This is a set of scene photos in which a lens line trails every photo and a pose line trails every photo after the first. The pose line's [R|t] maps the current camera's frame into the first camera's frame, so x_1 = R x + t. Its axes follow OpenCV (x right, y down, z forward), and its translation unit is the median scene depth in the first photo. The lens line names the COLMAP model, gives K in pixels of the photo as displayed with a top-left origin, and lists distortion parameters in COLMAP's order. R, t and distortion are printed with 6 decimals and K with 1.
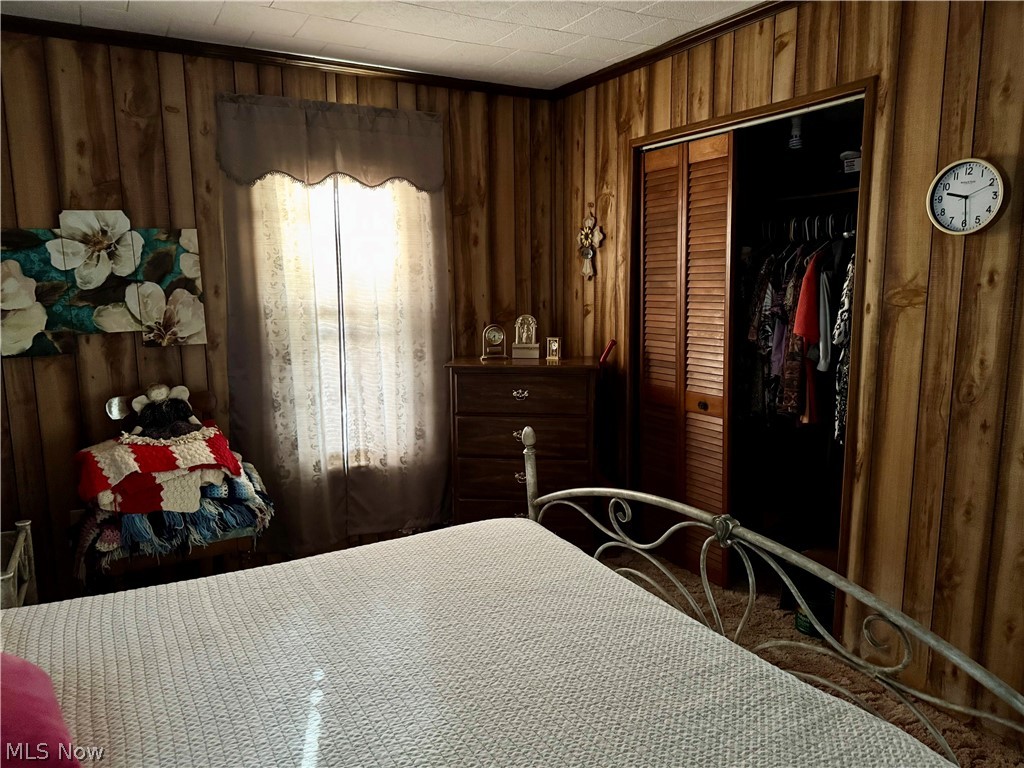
lens RADIAL K [[716.2, 0, 508.8], [0, 716.2, 386.2], [0, 0, 1]] dist [0.042655, -0.064609]
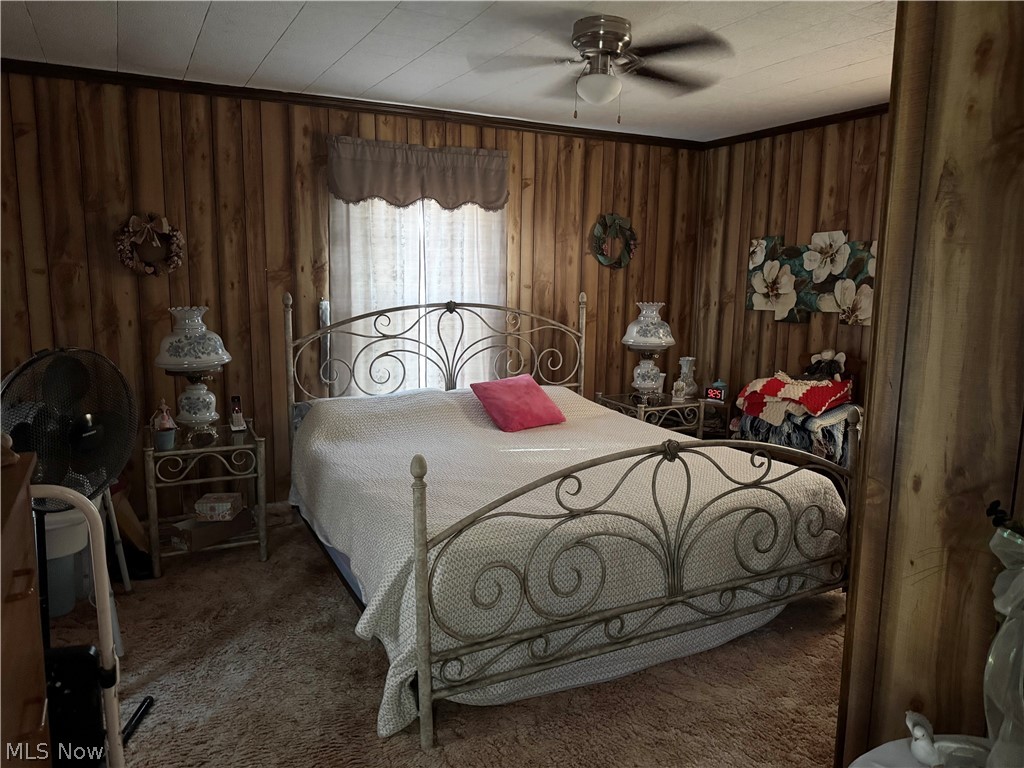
lens RADIAL K [[716.2, 0, 508.8], [0, 716.2, 386.2], [0, 0, 1]] dist [0.042655, -0.064609]
pose [[-0.047586, 0.160914, -0.985821, 1.019409], [-0.164567, 0.972189, 0.166632, -0.066734], [0.985217, 0.170163, -0.019781, 0.408347]]
